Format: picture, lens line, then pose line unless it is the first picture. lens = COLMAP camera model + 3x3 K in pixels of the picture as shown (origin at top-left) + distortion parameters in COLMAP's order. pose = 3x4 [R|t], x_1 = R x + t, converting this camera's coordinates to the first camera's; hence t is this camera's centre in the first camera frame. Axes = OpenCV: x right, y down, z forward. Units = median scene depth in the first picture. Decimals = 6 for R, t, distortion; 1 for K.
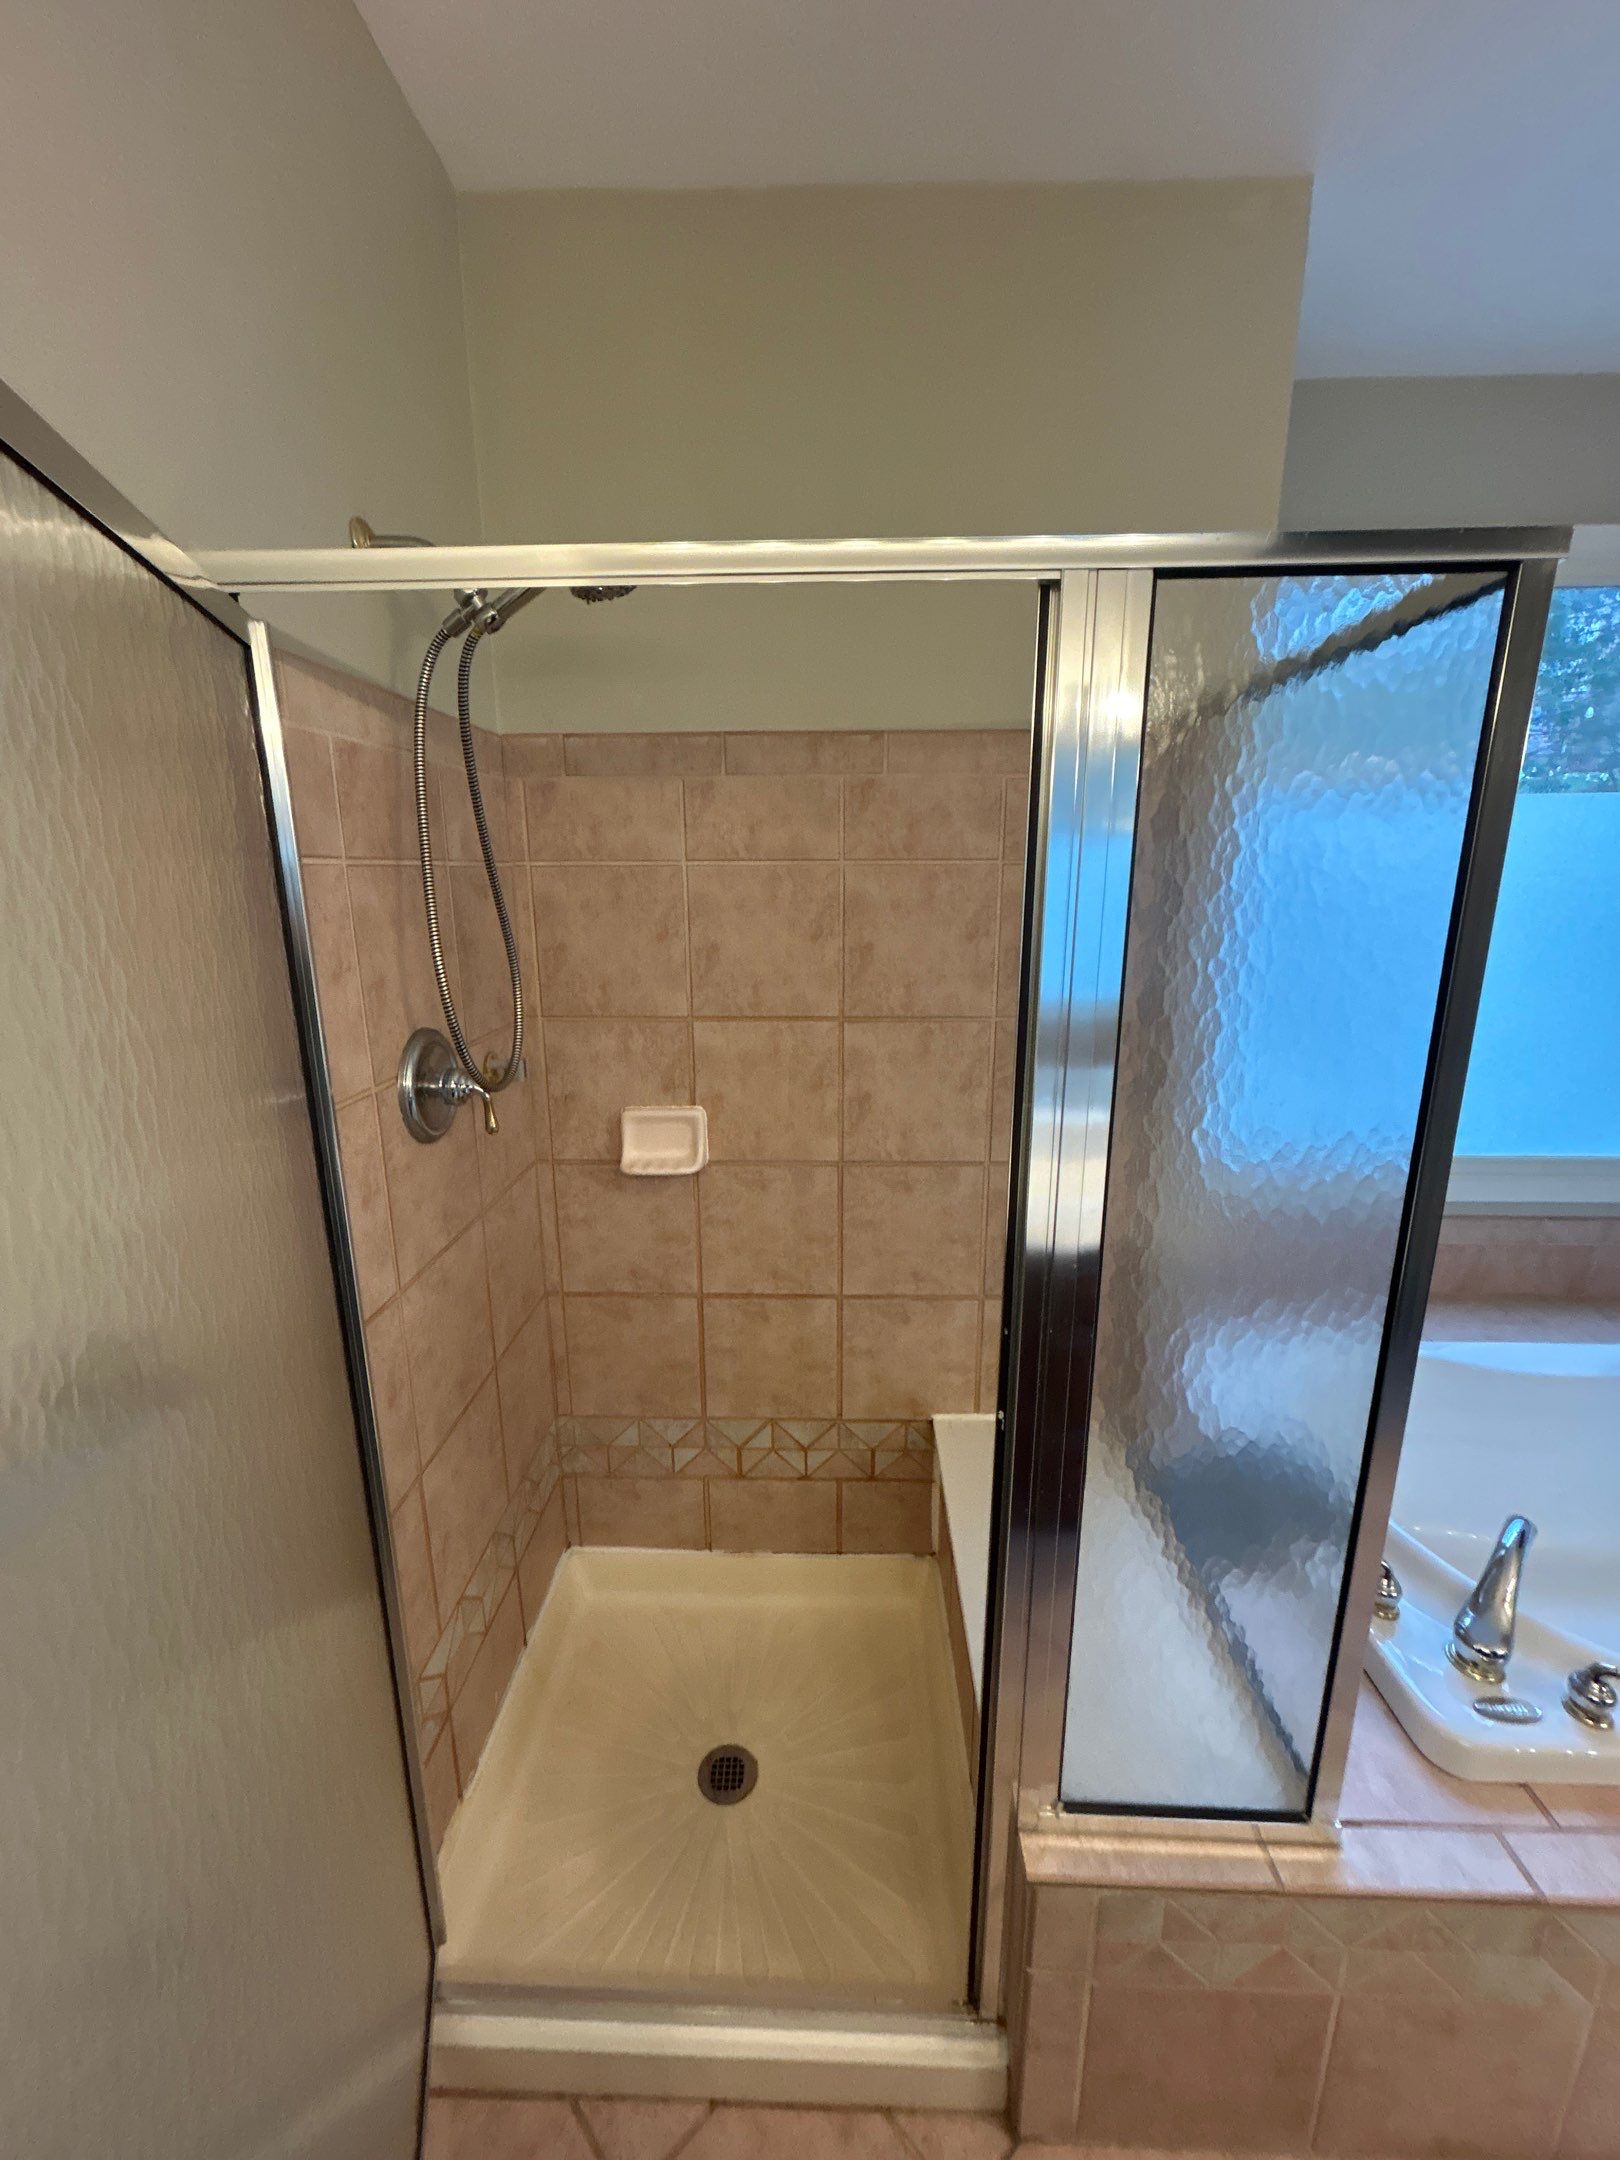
lens RADIAL K [[877.8, 0, 826.2], [0, 877.8, 1075.2], [0, 0, 1]] dist [0.002363, 0.001588]
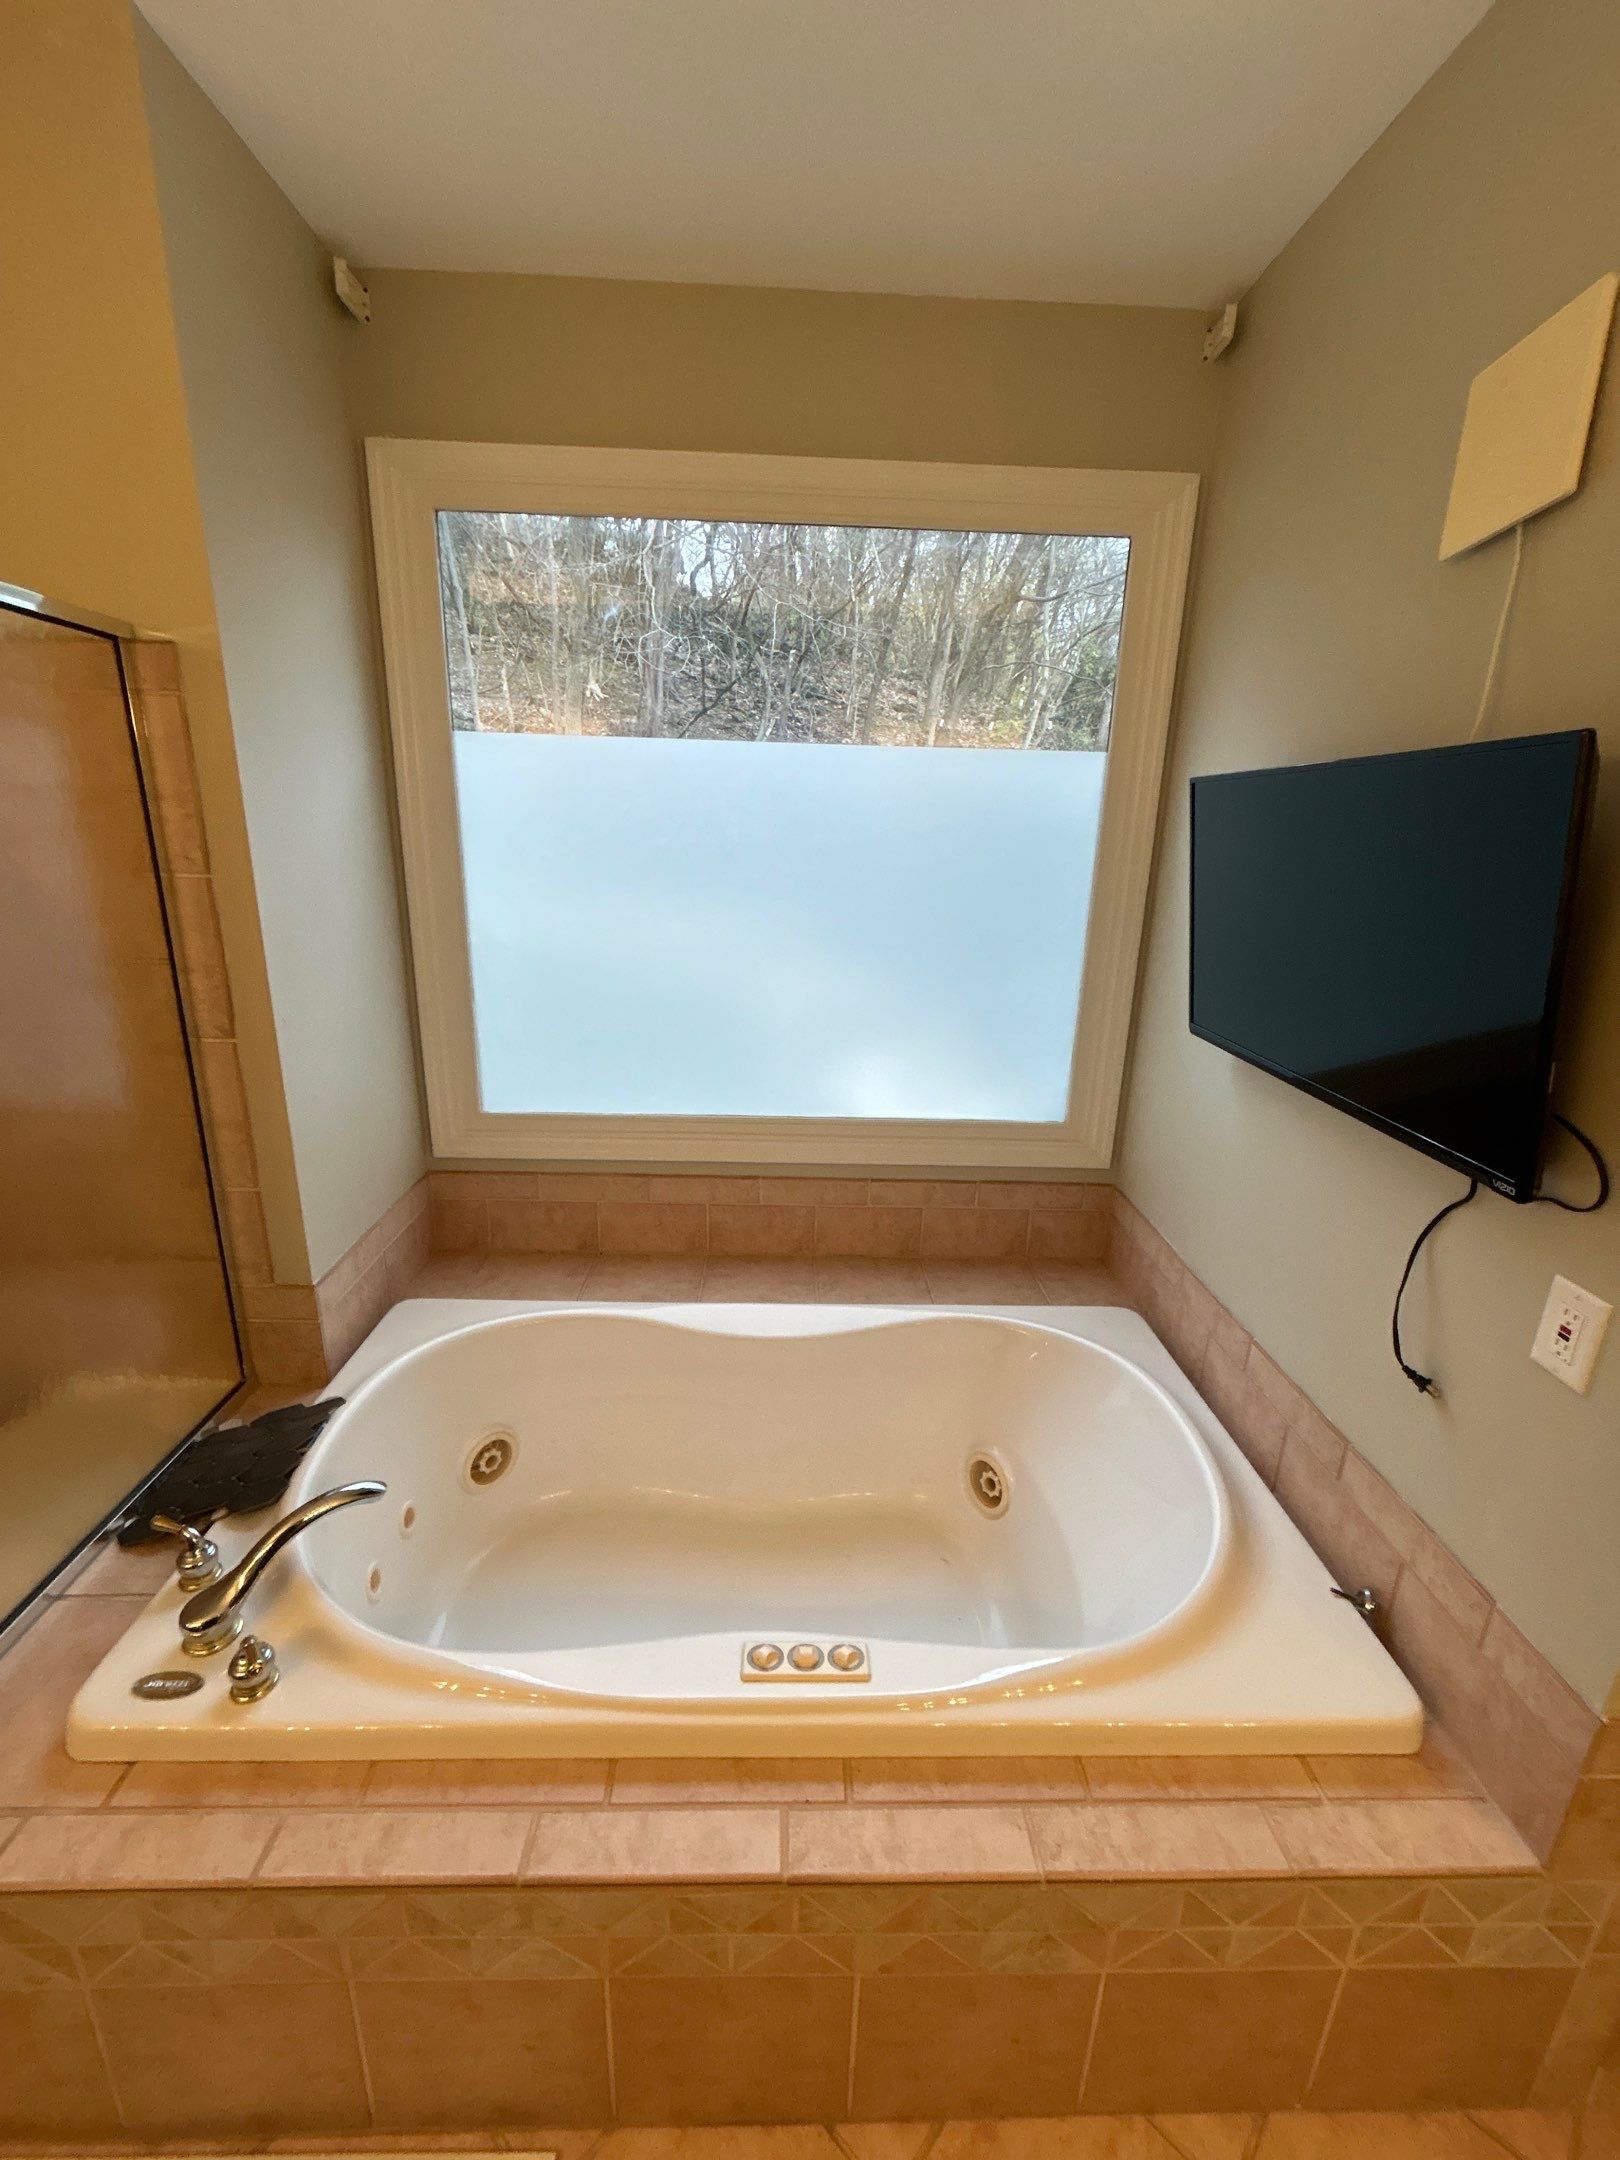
lens RADIAL K [[877.8, 0, 812.4], [0, 877.8, 1074.3], [0, 0, 1]] dist [0.002363, 0.001588]
pose [[0.998372, 0.015541, 0.054871, 1.385649], [-0.018352, 0.998525, 0.051099, -0.010358], [-0.053996, -0.052023, 0.997185, 0.042748]]
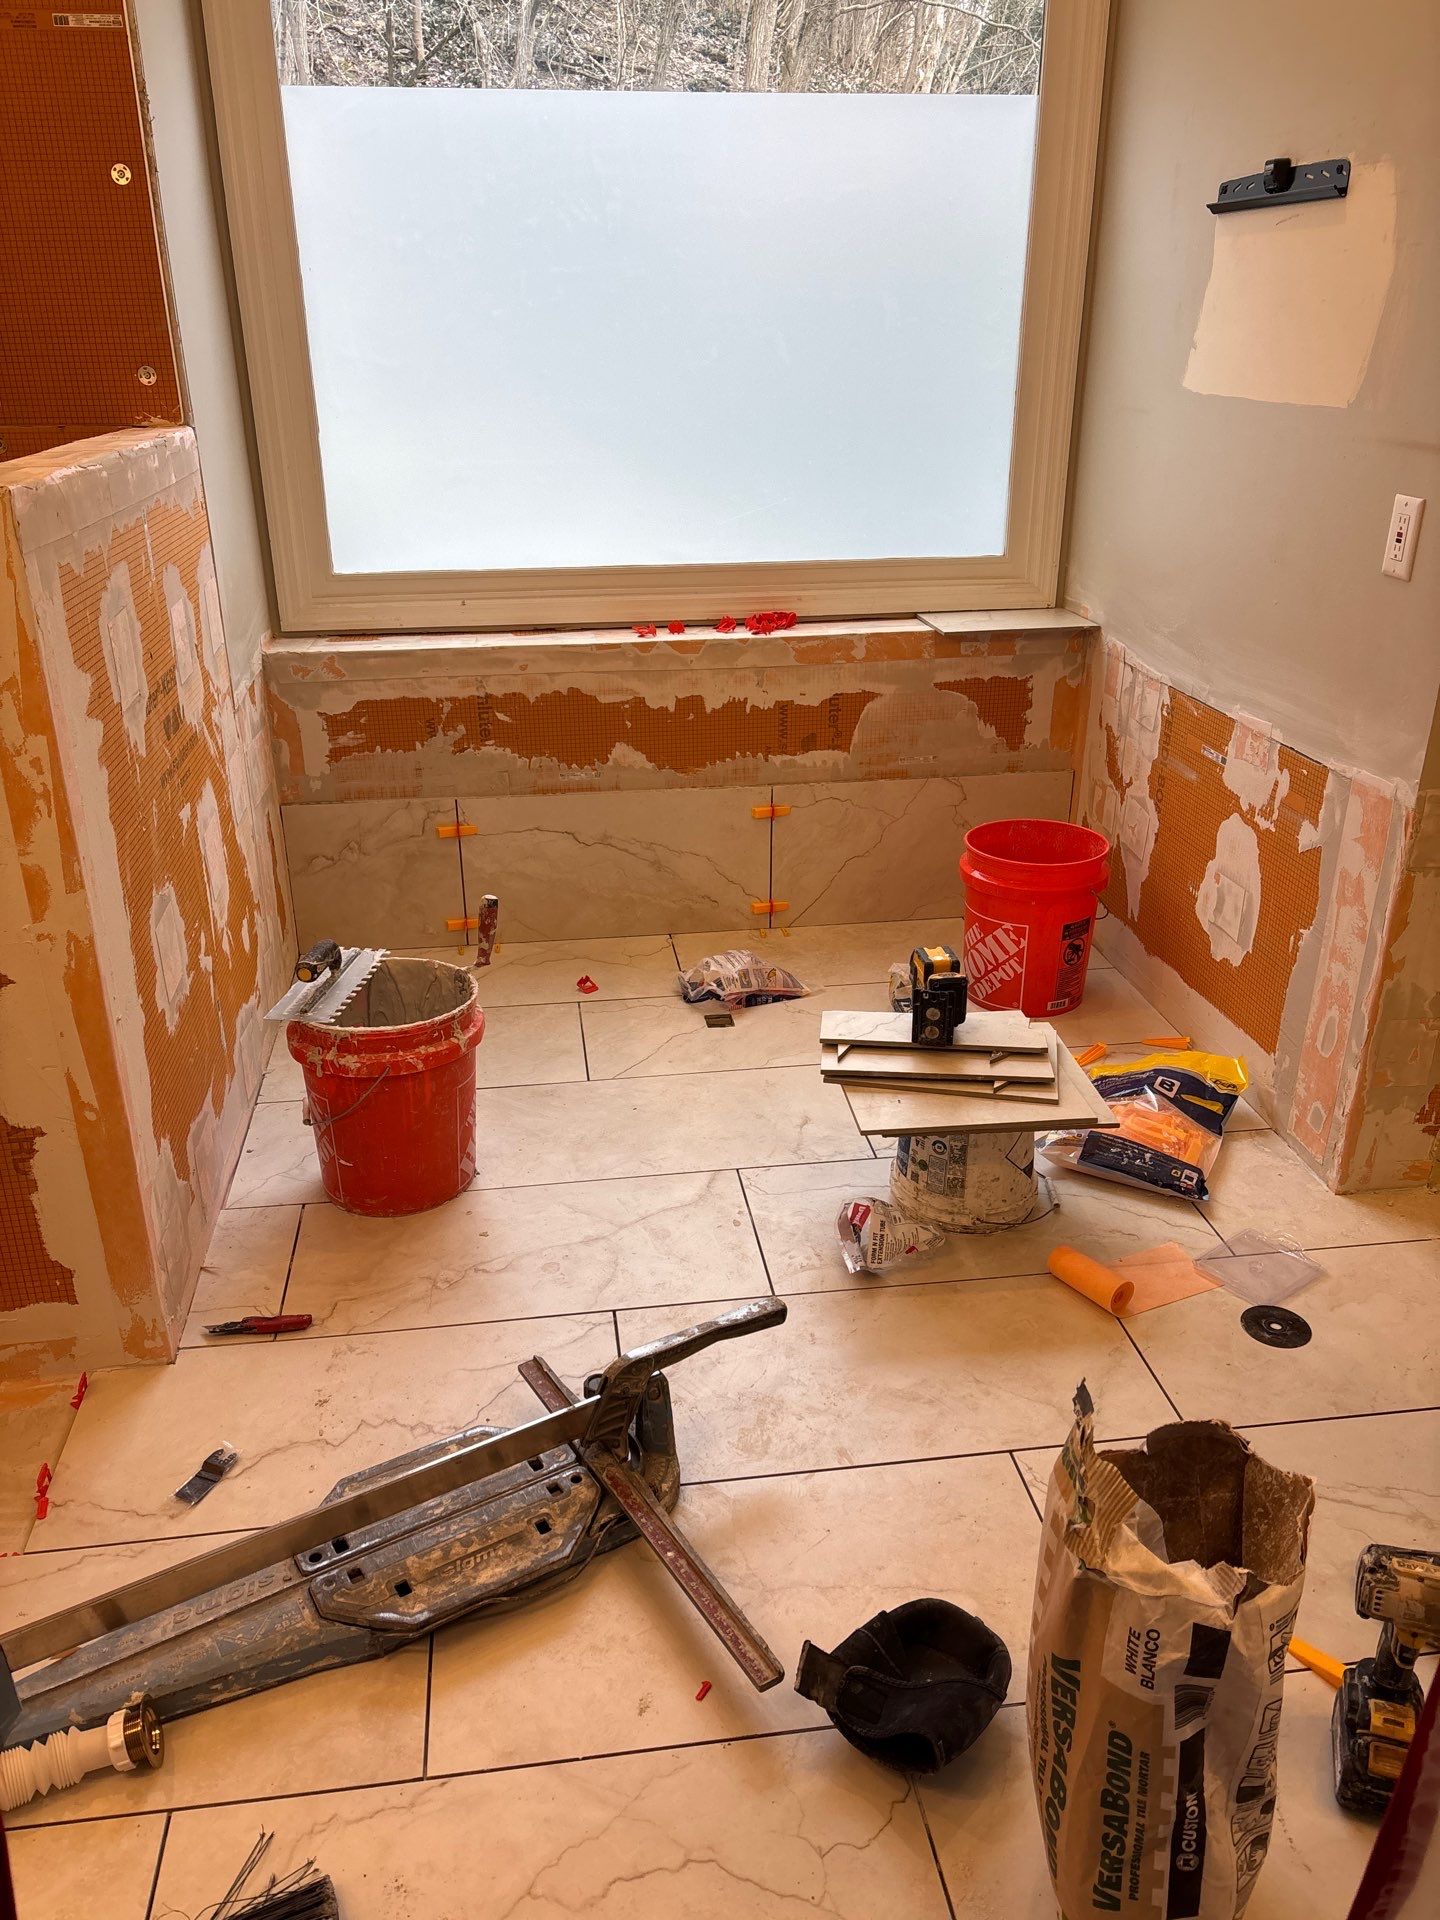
lens RADIAL K [[1450.8, 0, 713.5], [0, 1450.8, 965.8], [0, 0, 1]] dist [0.058363, -0.066080]
pose [[0.987721, -0.066134, 0.141539, 1.032310], [0.038500, 0.981080, 0.189738, 0.411676], [-0.151409, -0.181959, 0.971579, -0.892884]]
